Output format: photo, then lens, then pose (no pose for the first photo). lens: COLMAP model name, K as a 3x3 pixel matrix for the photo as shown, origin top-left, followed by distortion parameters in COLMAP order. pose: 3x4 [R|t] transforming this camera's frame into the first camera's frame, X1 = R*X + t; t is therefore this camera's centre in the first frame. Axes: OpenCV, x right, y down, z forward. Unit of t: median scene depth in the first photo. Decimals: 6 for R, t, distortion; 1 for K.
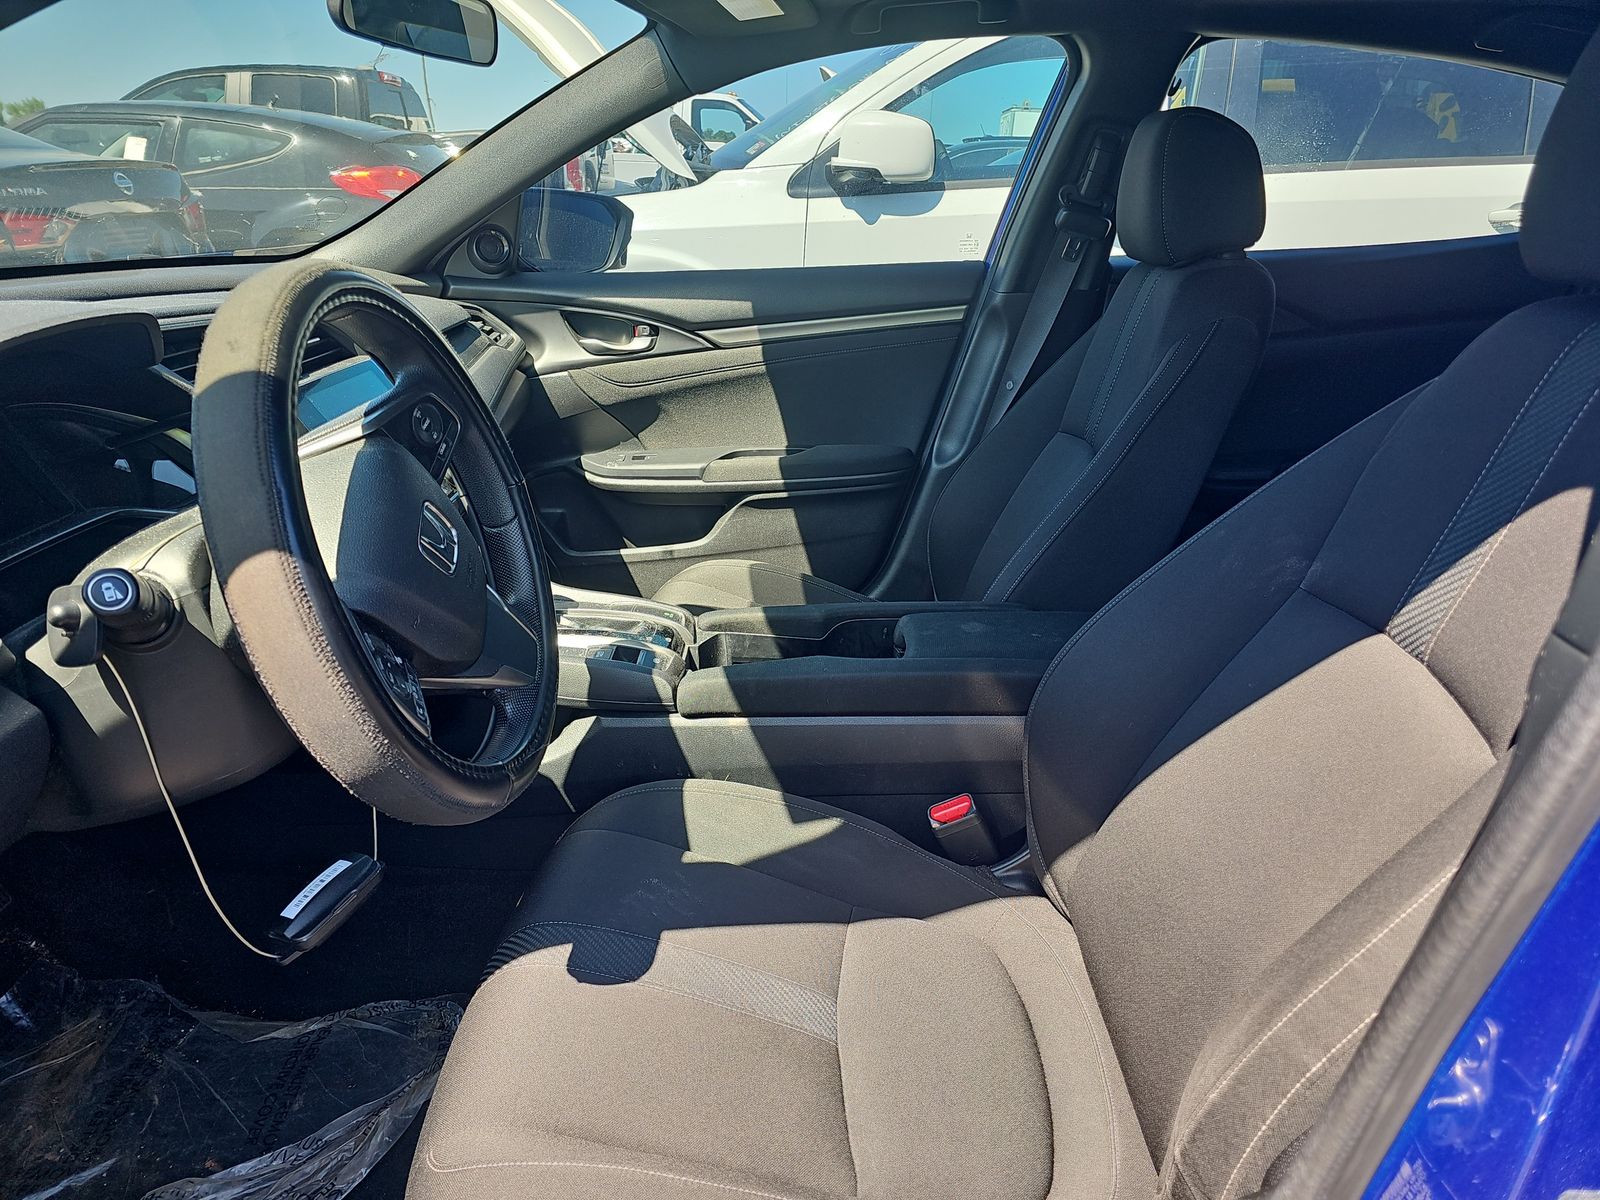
lens RADIAL K [[1046.3, 0, 799.7], [0, 1046.3, 593.3], [0, 0, 1]] dist [0.053392, -0.040315]
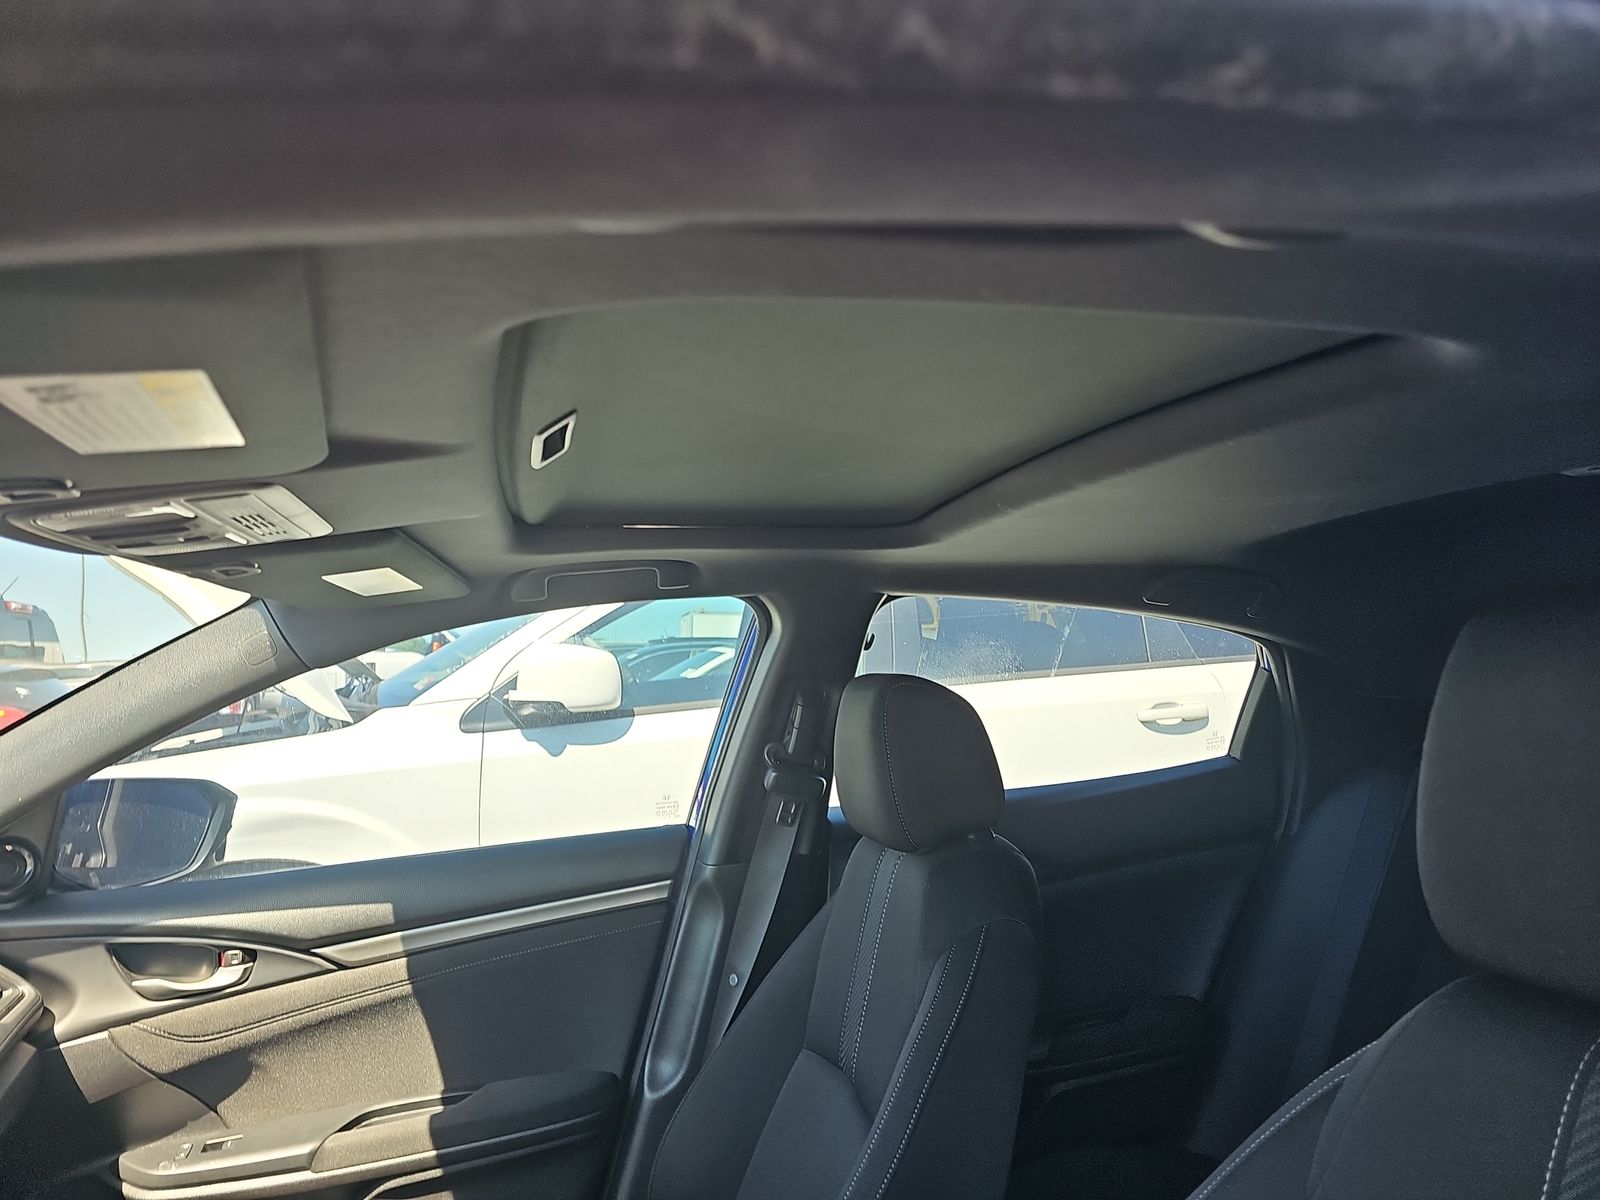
lens RADIAL K [[1067.3, 0, 783.3], [0, 1067.3, 591.5], [0, 0, 1]] dist [0.047816, -0.040923]
pose [[0.964675, -0.020616, 0.262636, 0.027685], [0.131944, 0.900694, -0.413934, -0.117801], [-0.228021, 0.433965, 0.871597, 0.149345]]
